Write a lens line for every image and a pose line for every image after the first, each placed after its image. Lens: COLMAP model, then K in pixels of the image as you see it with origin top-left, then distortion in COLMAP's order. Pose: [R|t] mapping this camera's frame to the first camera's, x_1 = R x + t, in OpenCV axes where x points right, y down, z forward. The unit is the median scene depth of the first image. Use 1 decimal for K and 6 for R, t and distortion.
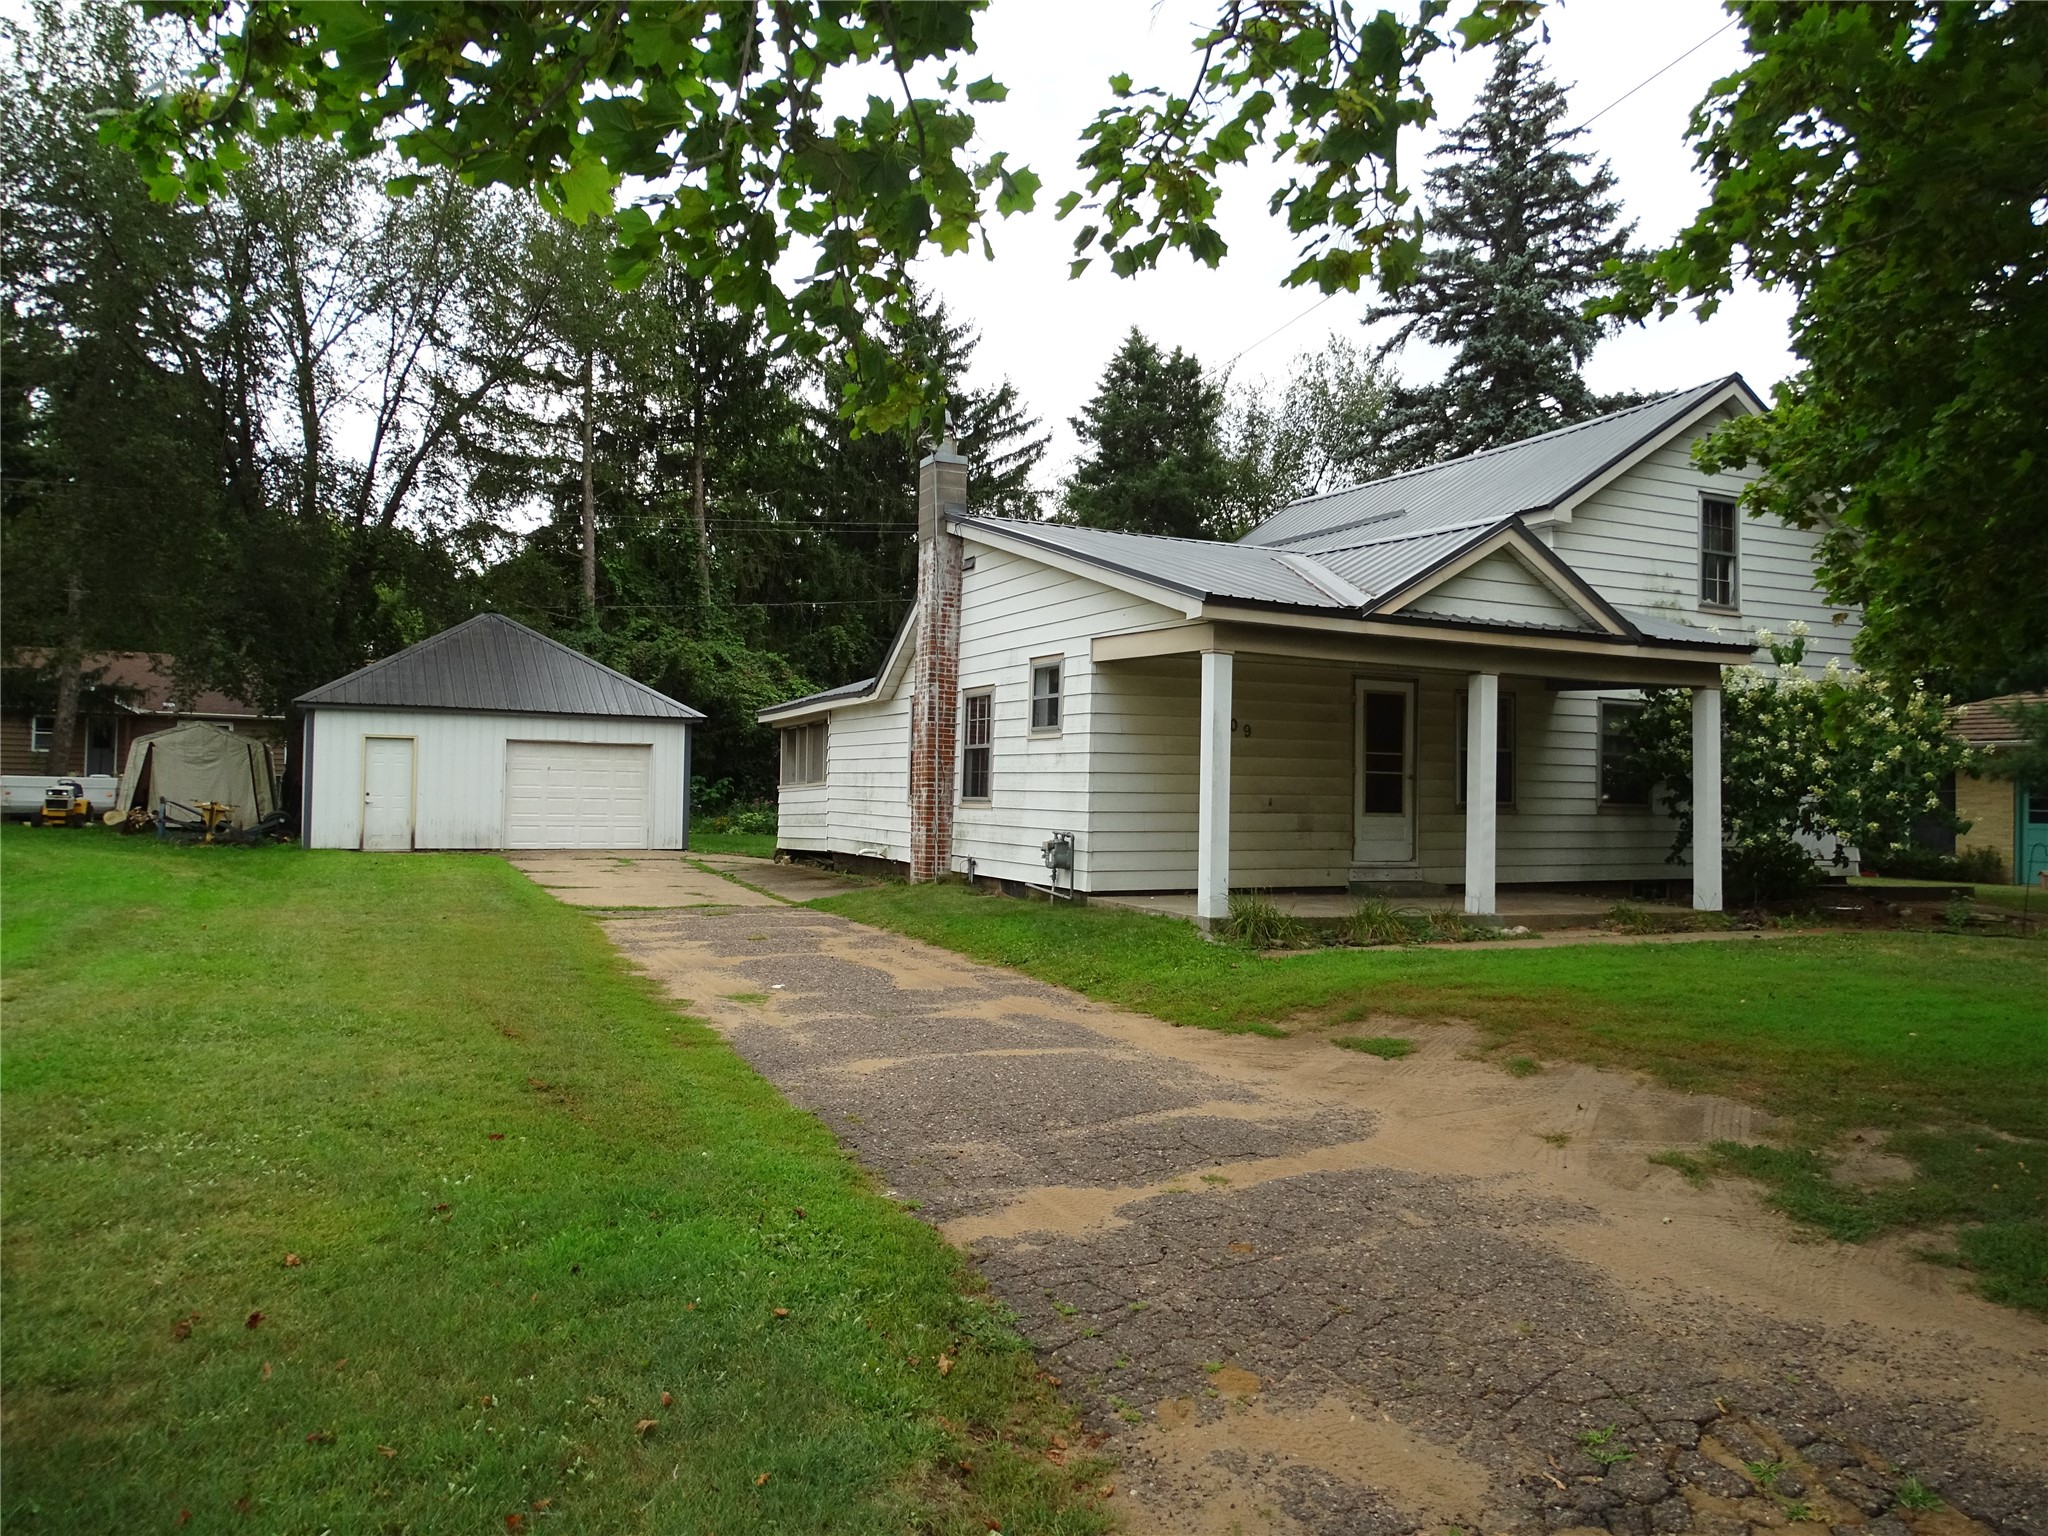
lens RADIAL K [[1413.7, 0, 1018.9], [0, 1413.7, 757.0], [0, 0, 1]] dist [-0.021061, 0.001711]
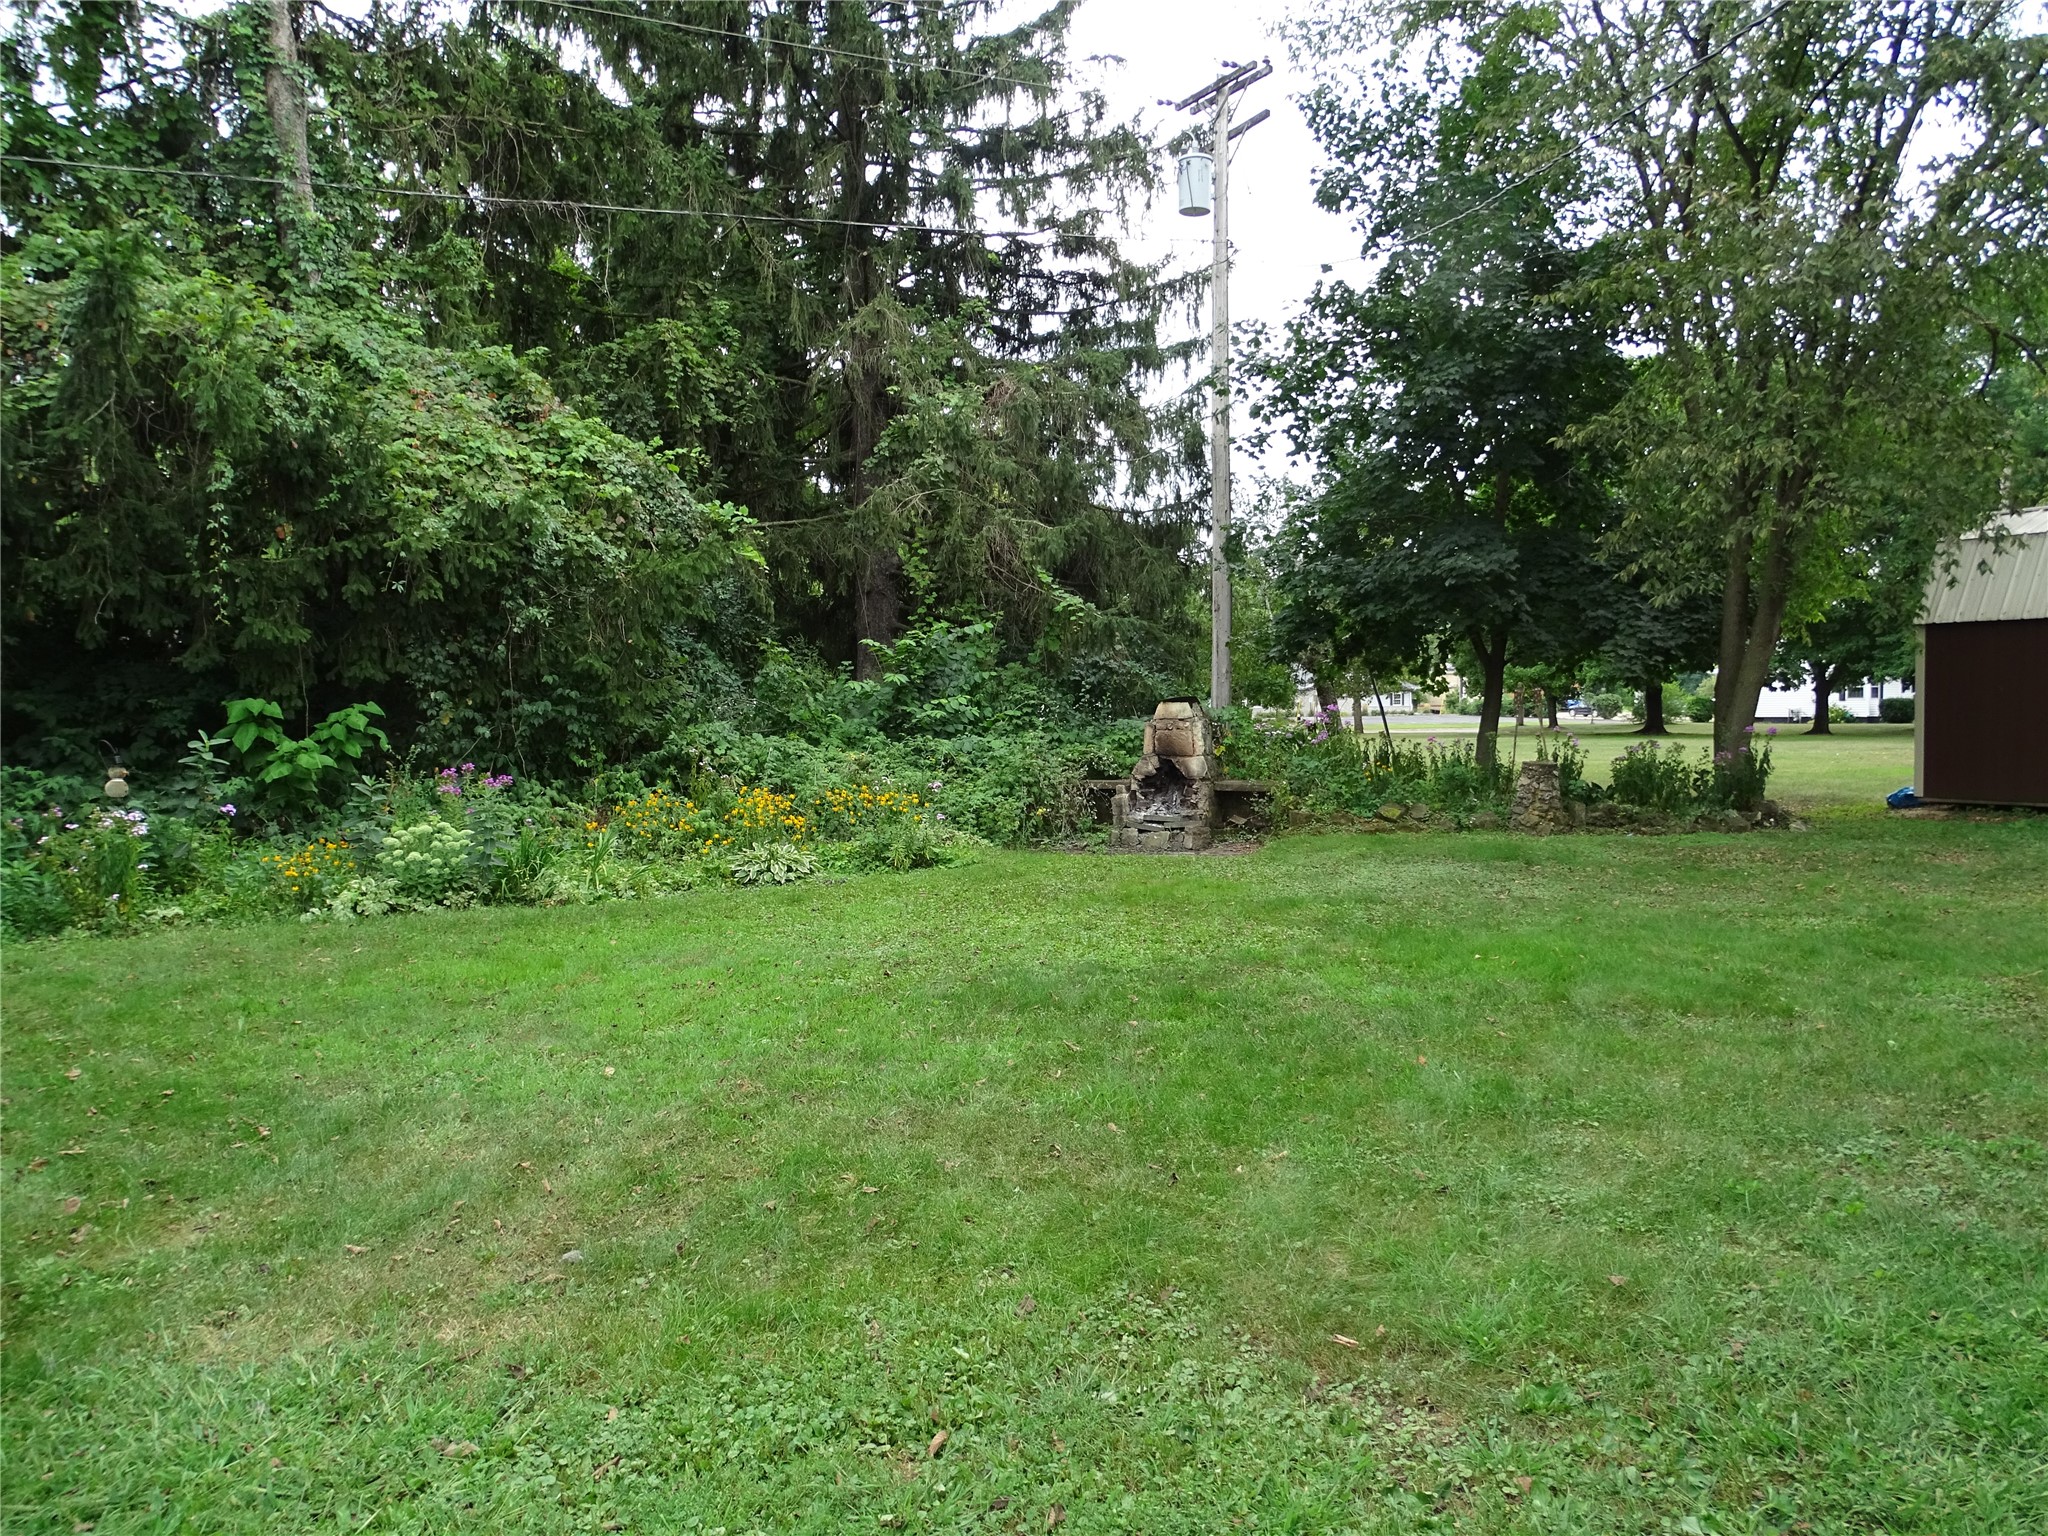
lens RADIAL K [[1478.2, 0, 1008.5], [0, 1478.2, 767.0], [0, 0, 1]] dist [-0.002434, 0.006469]
pose [[0.992303, -0.042429, 0.116338, -0.150969], [0.034840, 0.997177, 0.066513, 0.018156], [-0.118831, -0.061948, 0.990980, 0.969268]]
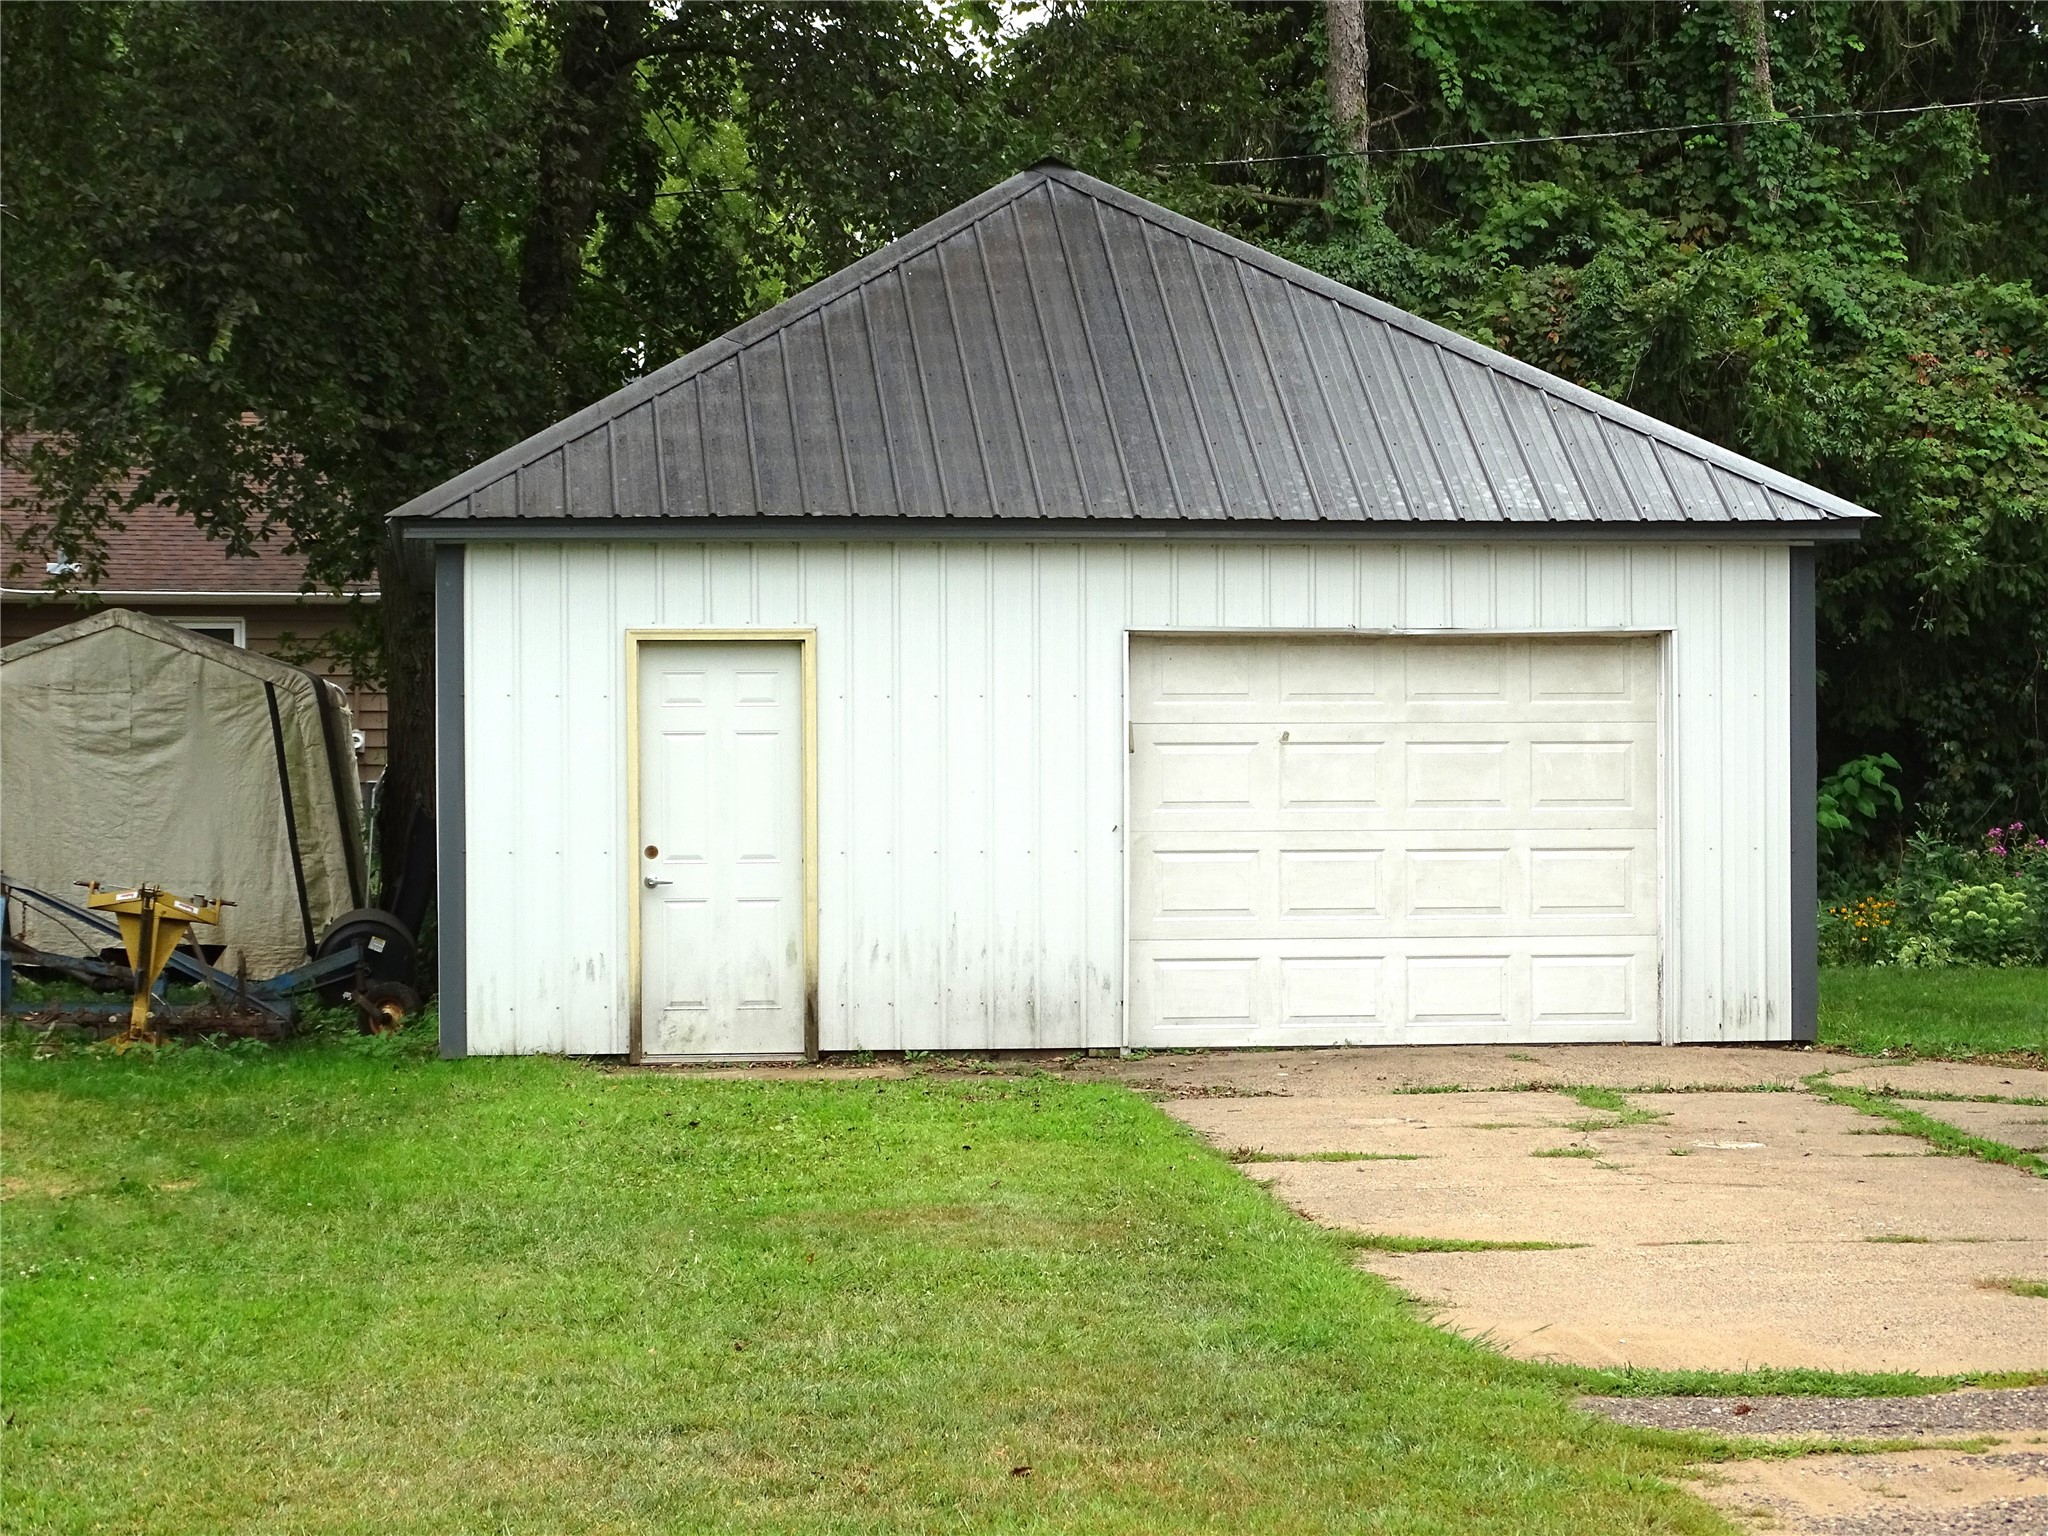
lens RADIAL K [[4642.1, 0, 1024.0], [0, 4642.1, 768.0], [0, 0, 1]] dist [-0.024006, 0.113179]
pose [[0.938737, -0.025215, -0.343710, -0.080426], [0.031997, 0.999389, 0.014074, -0.000050], [0.343145, -0.024209, 0.938970, 0.170318]]
